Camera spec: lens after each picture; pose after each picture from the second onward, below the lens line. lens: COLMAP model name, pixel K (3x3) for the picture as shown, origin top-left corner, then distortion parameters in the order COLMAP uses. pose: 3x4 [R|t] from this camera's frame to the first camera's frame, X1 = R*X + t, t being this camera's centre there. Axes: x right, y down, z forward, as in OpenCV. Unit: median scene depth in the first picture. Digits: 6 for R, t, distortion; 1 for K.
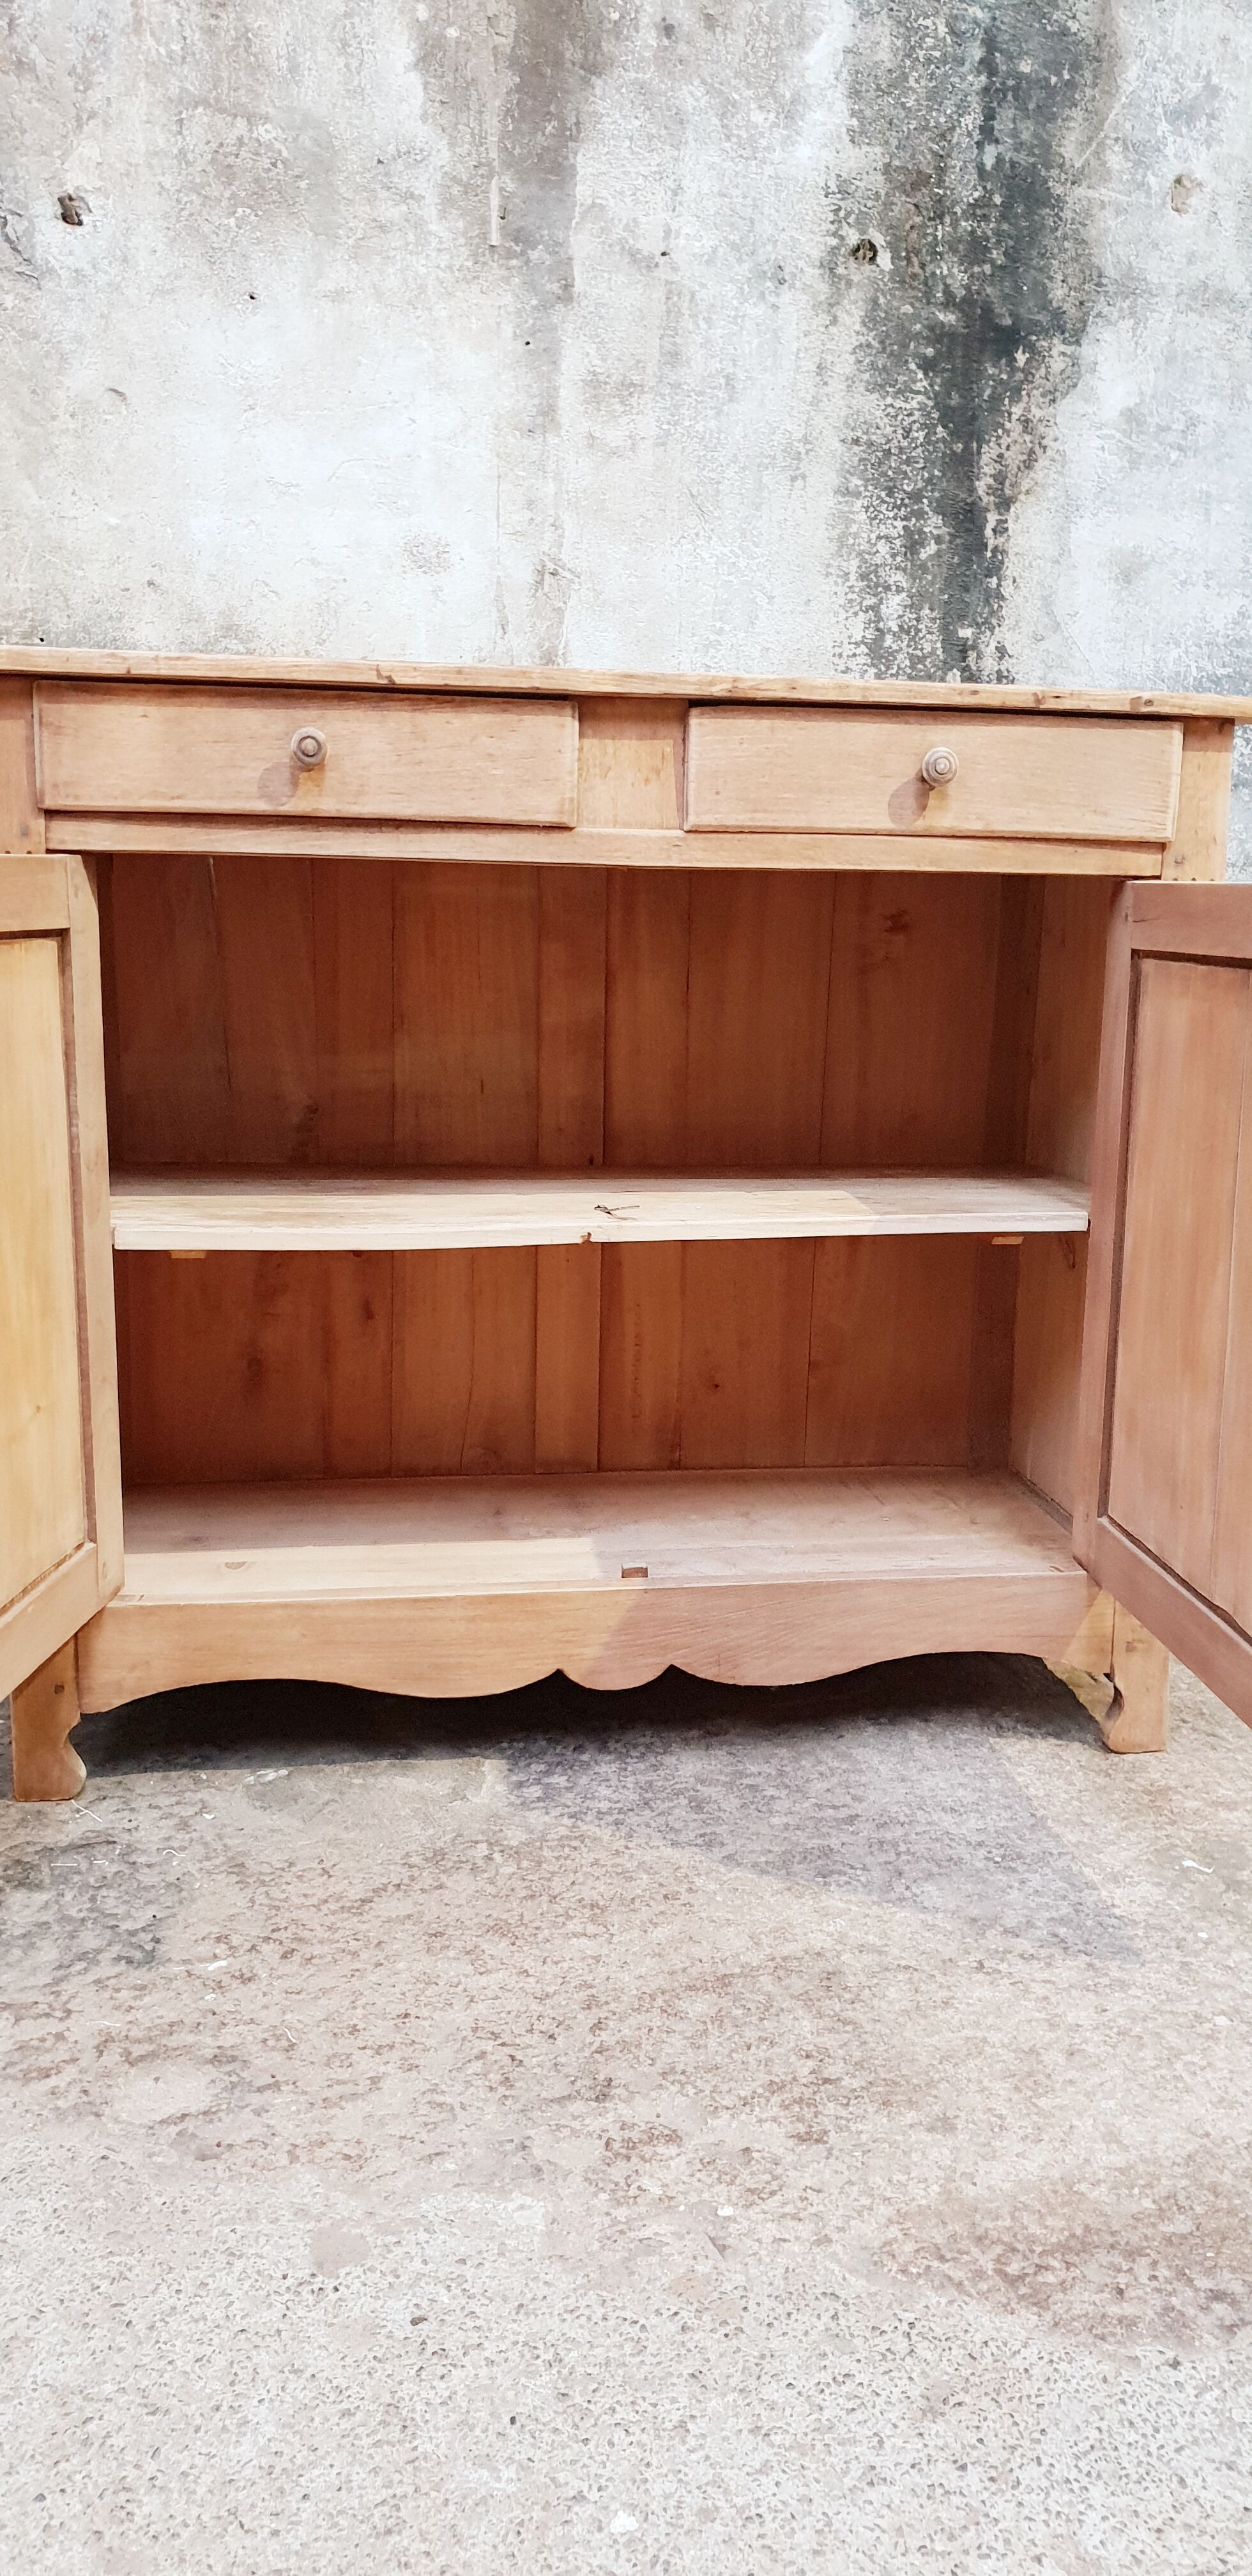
lens RADIAL K [[2020.5, 0, 659.8], [0, 2020.5, 1277.9], [0, 0, 1]] dist [-0.001104, 0.018625]
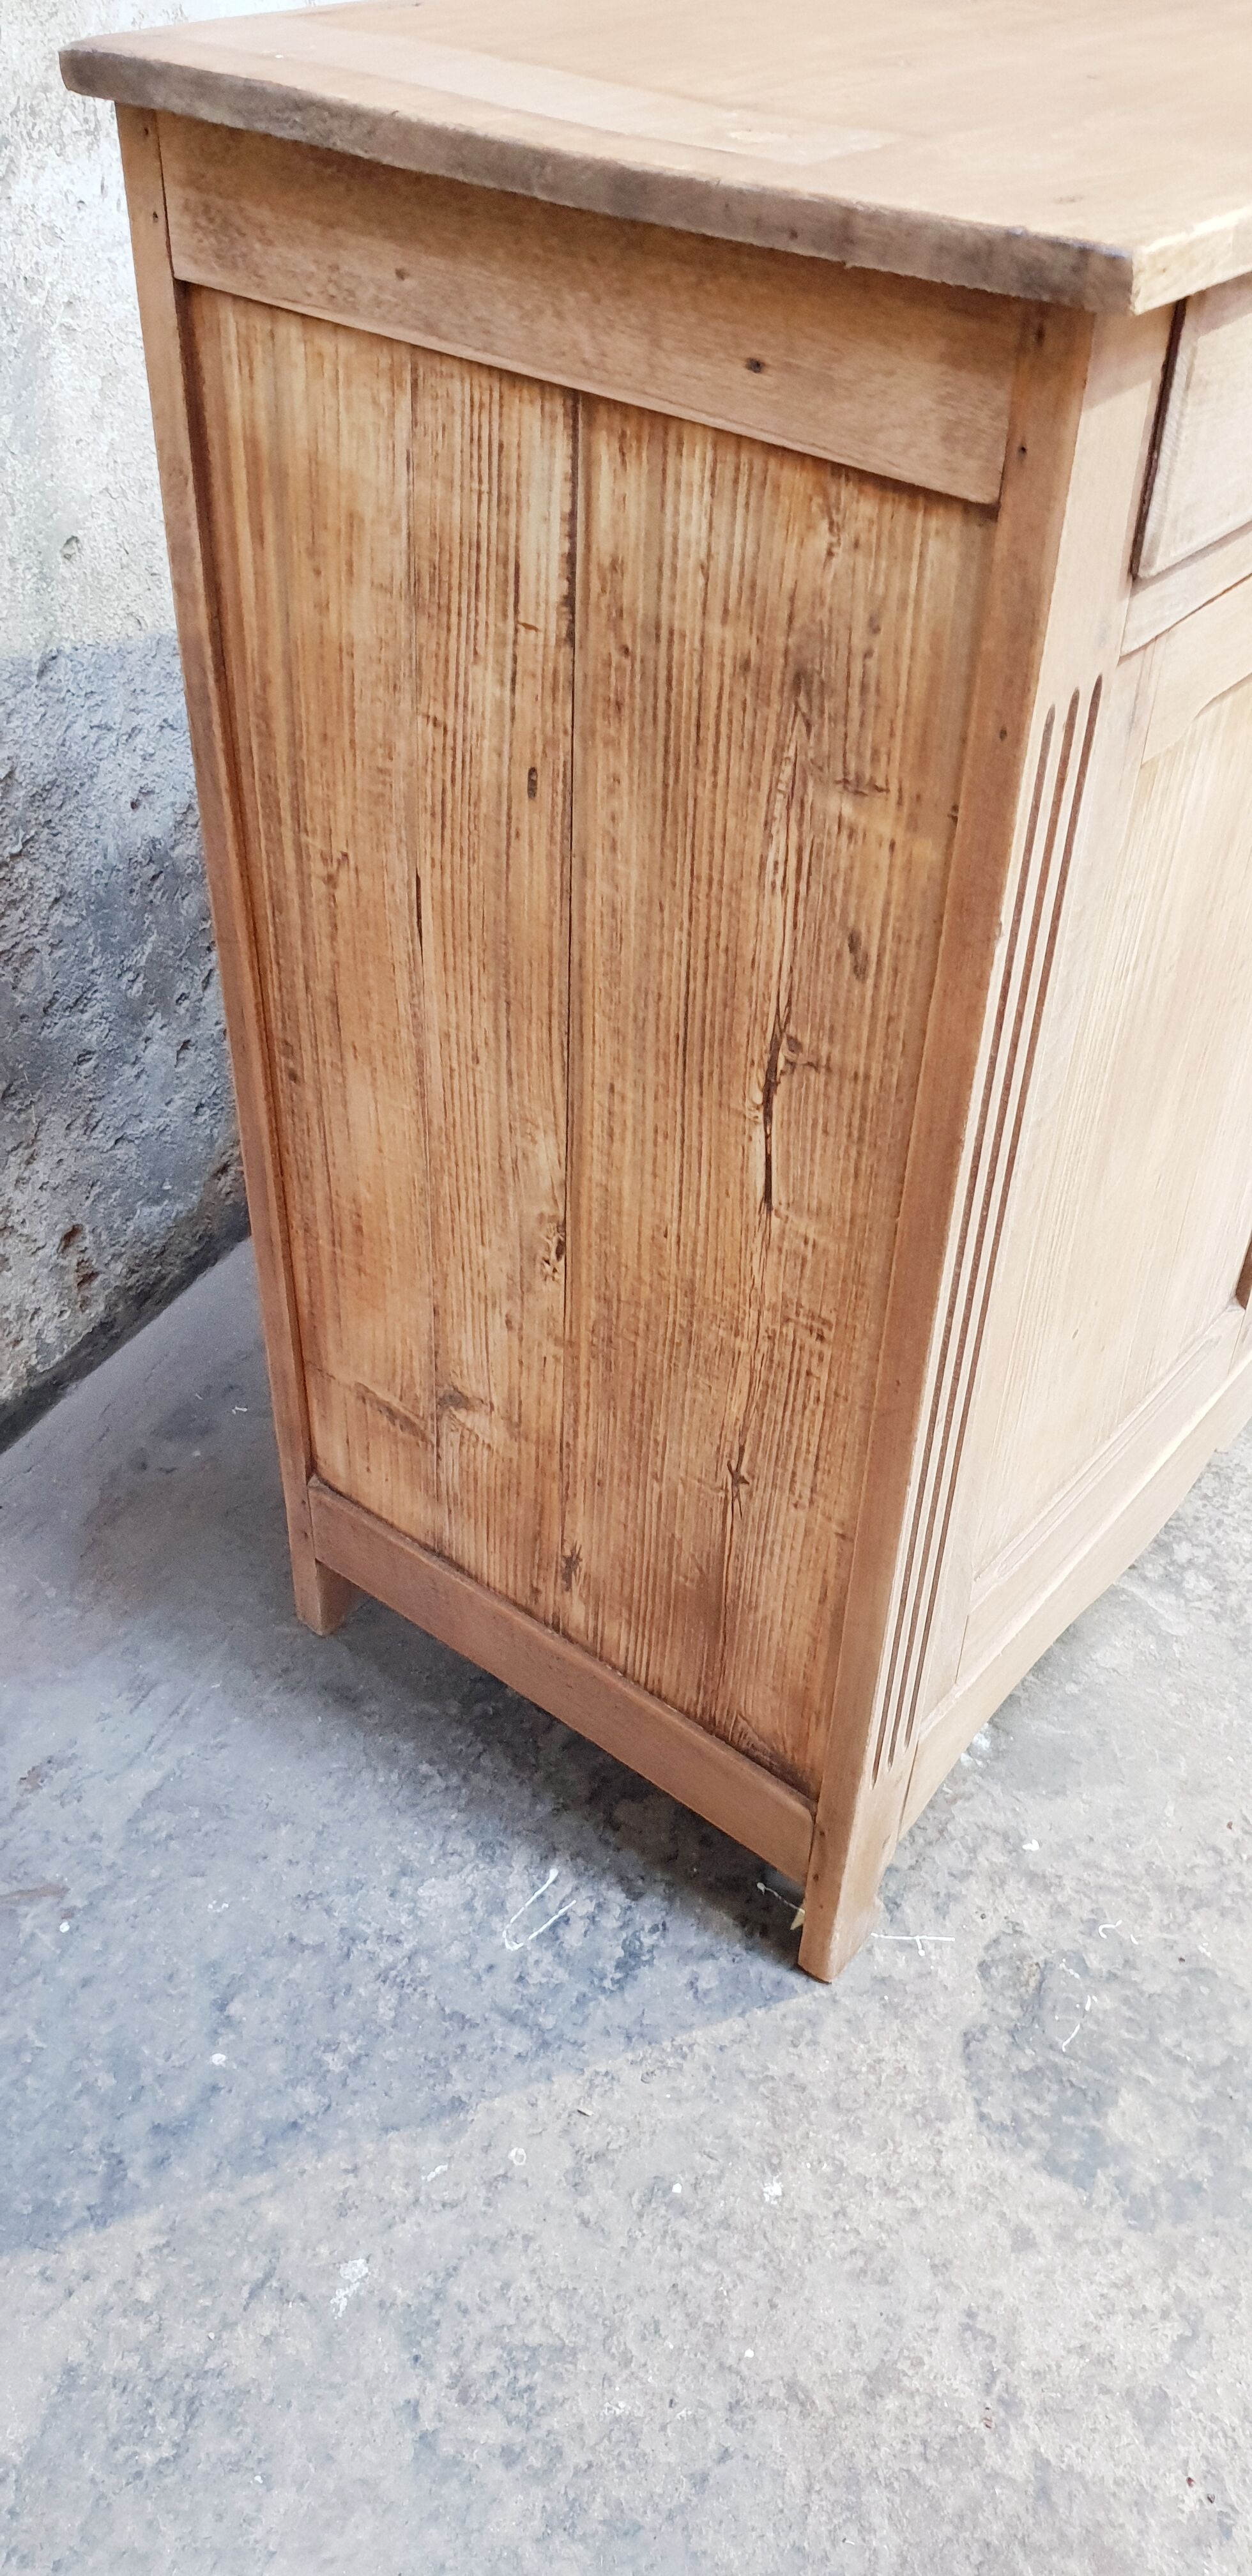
lens RADIAL K [[2006.7, 0, 664.0], [0, 2006.7, 1296.8], [0, 0, 1]] dist [0.000114, -0.002363]
pose [[0.720153, -0.438675, 0.537534, -0.478408], [0.112721, 0.838434, 0.533220, -0.240470], [-0.684597, -0.323409, 0.653249, 0.507528]]
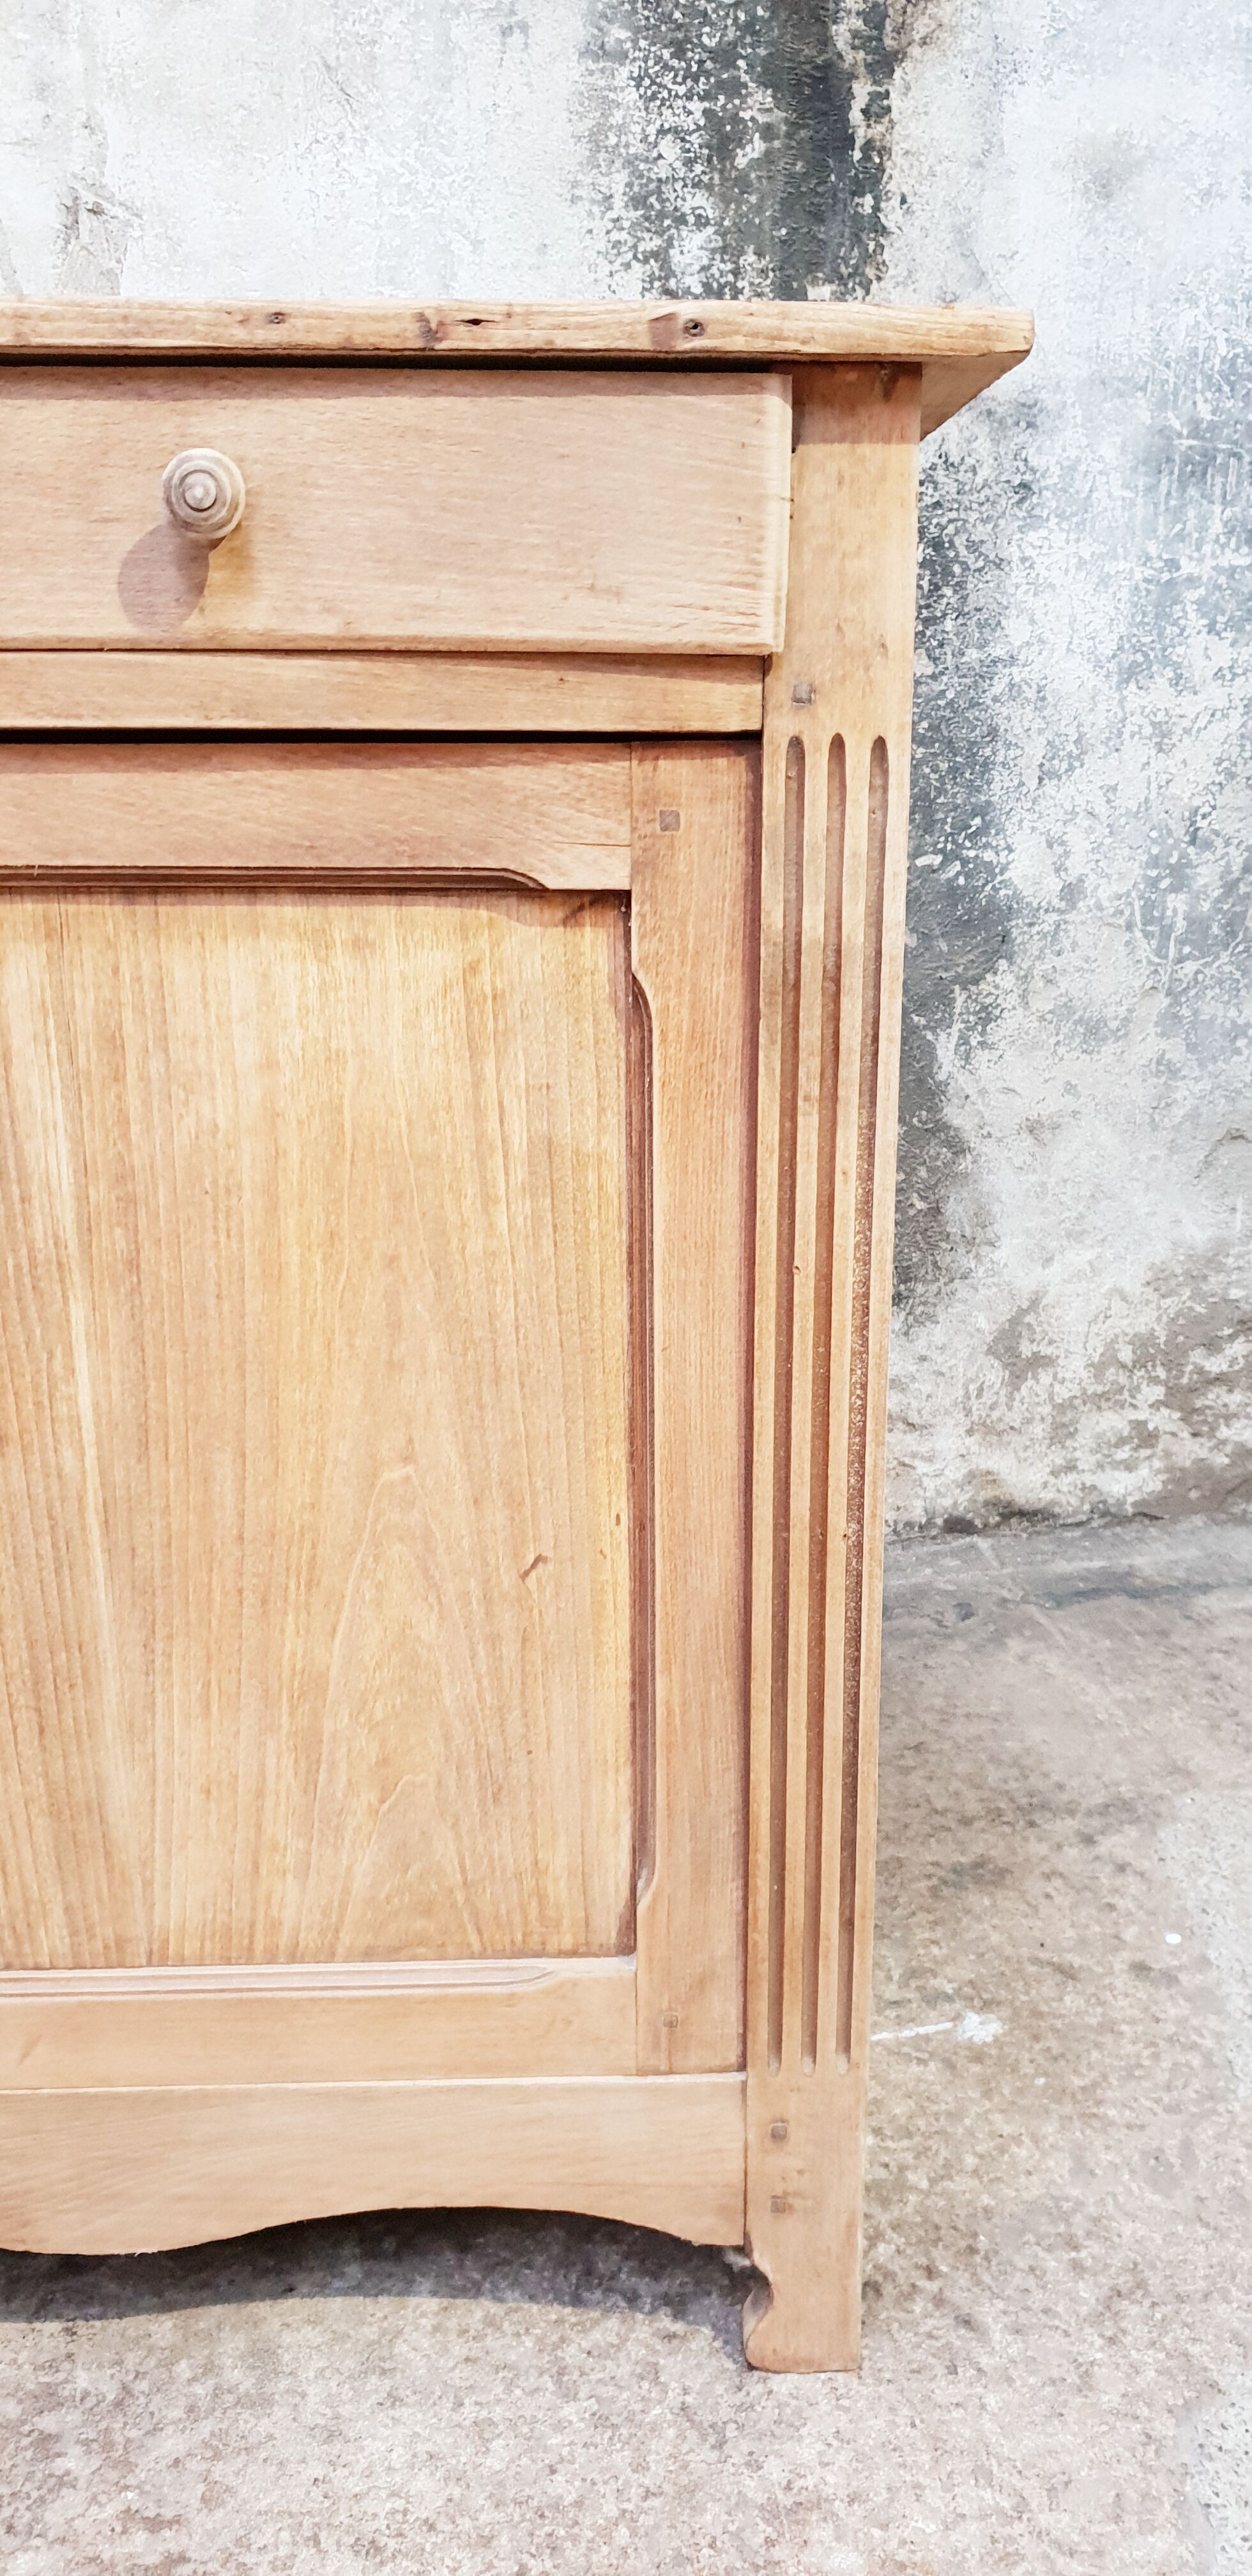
lens RADIAL K [[2034.2, 0, 638.9], [0, 2034.2, 1294.3], [0, 0, 1]] dist [-0.021450, 0.056380]
pose [[0.990022, 0.020669, -0.139391, 0.217761], [-0.006101, 0.994544, 0.104139, -0.091115], [0.140783, -0.102249, 0.984746, 0.402977]]
